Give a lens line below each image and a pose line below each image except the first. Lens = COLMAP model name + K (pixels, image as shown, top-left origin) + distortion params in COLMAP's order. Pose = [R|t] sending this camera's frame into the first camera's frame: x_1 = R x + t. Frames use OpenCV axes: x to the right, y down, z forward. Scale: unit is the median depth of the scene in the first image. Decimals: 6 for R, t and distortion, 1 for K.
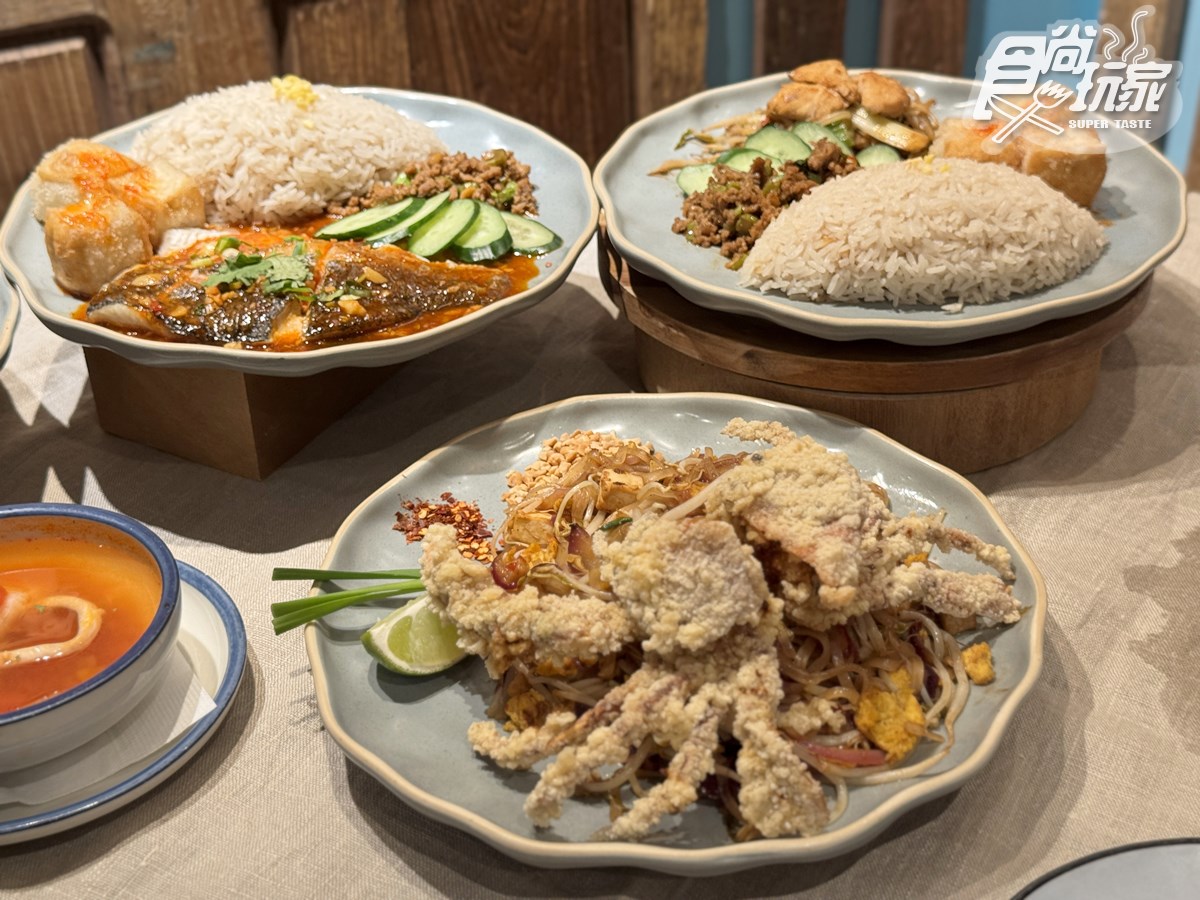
lens RADIAL K [[1716.5, 0, 600.0], [0, 1716.5, 450.0], [0, 0, 1]] dist [0.148259, 0.004038]
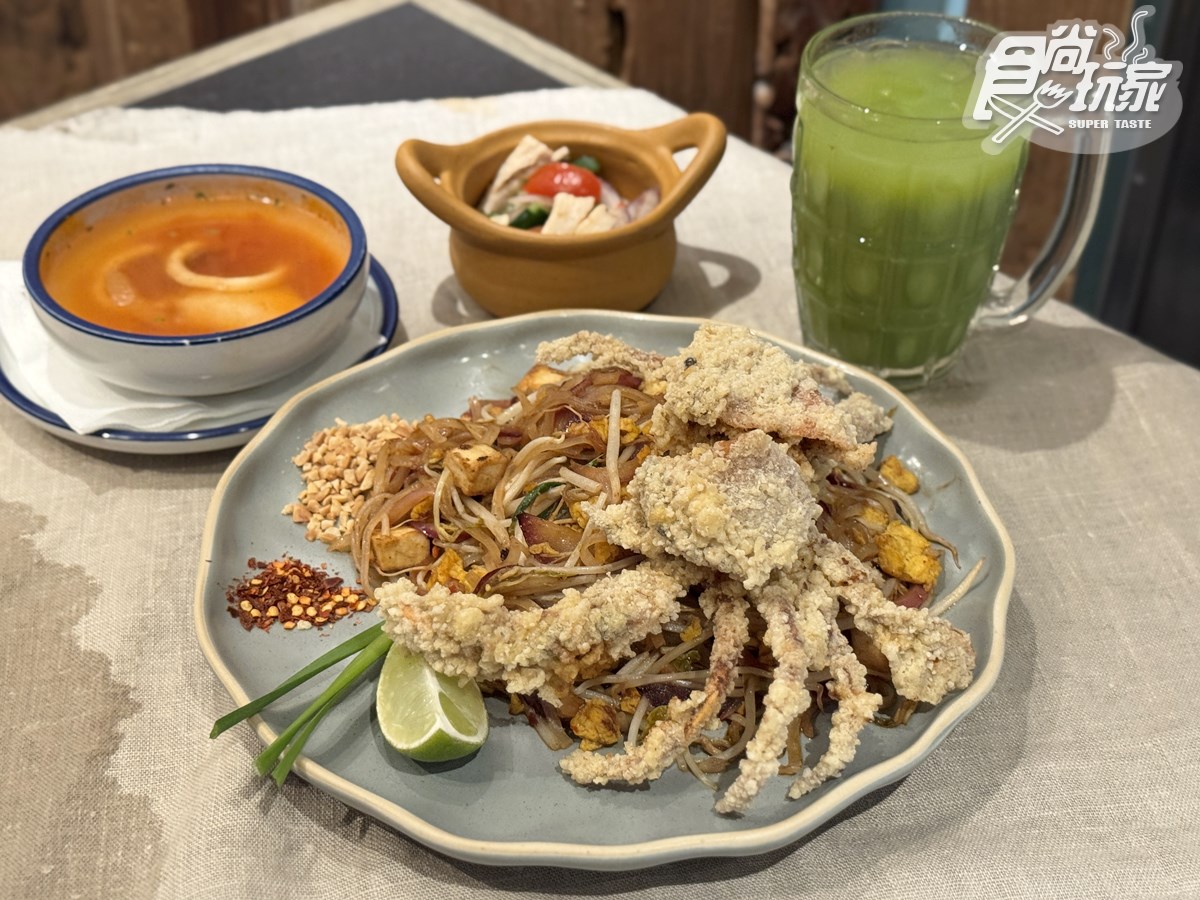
lens RADIAL K [[1716.5, 0, 600.0], [0, 1716.5, 450.0], [0, 0, 1]] dist [0.148259, 0.004038]
pose [[0.745679, -0.377723, 0.548897, -0.469135], [0.344607, 0.923686, 0.167483, -0.122793], [-0.570271, 0.064265, 0.818939, 0.268634]]
